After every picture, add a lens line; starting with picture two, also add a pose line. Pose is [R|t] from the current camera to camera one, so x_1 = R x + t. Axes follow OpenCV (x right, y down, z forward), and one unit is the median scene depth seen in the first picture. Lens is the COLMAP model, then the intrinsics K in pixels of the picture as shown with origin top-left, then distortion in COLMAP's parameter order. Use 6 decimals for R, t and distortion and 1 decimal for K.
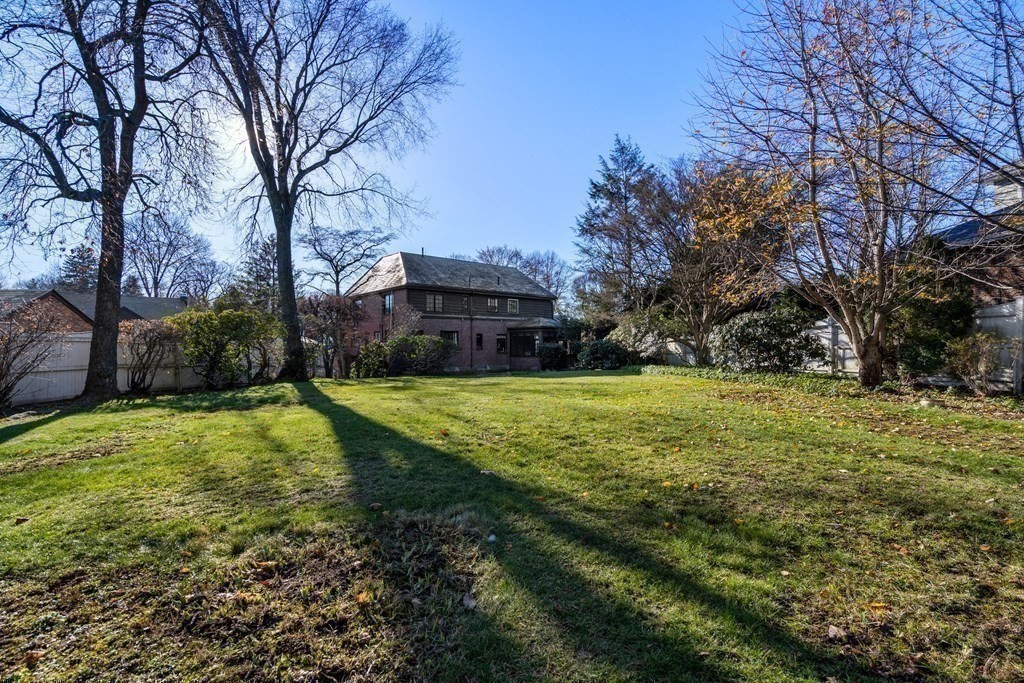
lens RADIAL K [[479.1, 0, 510.2], [0, 479.1, 343.3], [0, 0, 1]] dist [-0.000101, 0.000000]
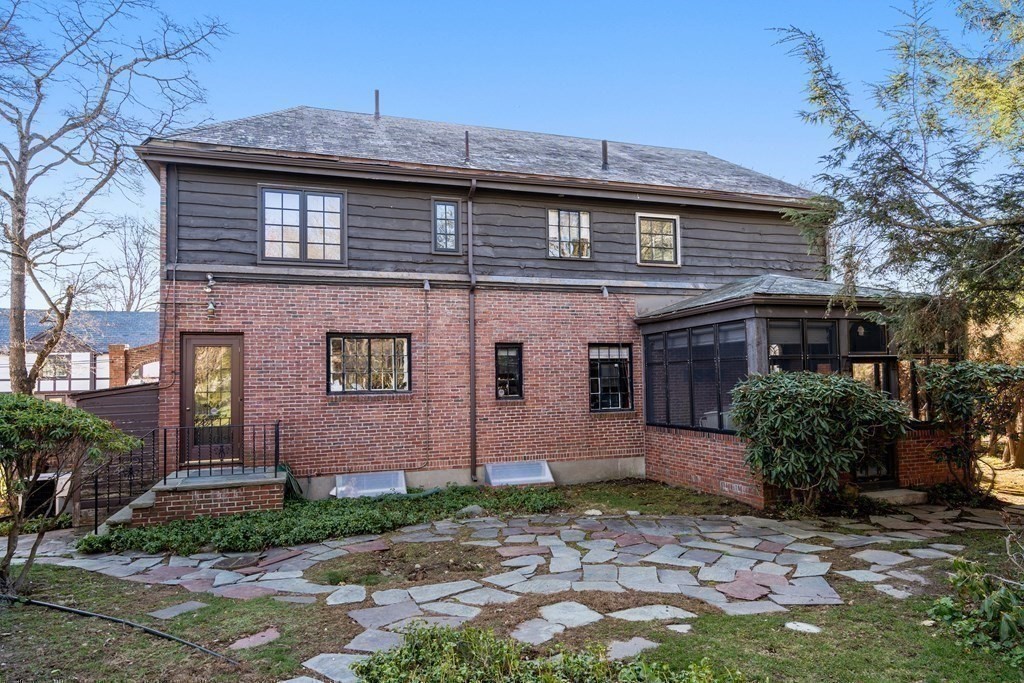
lens RADIAL K [[671.7, 0, 515.8], [0, 671.7, 343.7], [0, 0, 1]] dist [0.001544, 0.000138]
pose [[0.933564, -0.034853, -0.356711, 0.068134], [0.018982, 0.998672, -0.047900, -0.001923], [0.357907, 0.037947, 0.932986, 0.658740]]
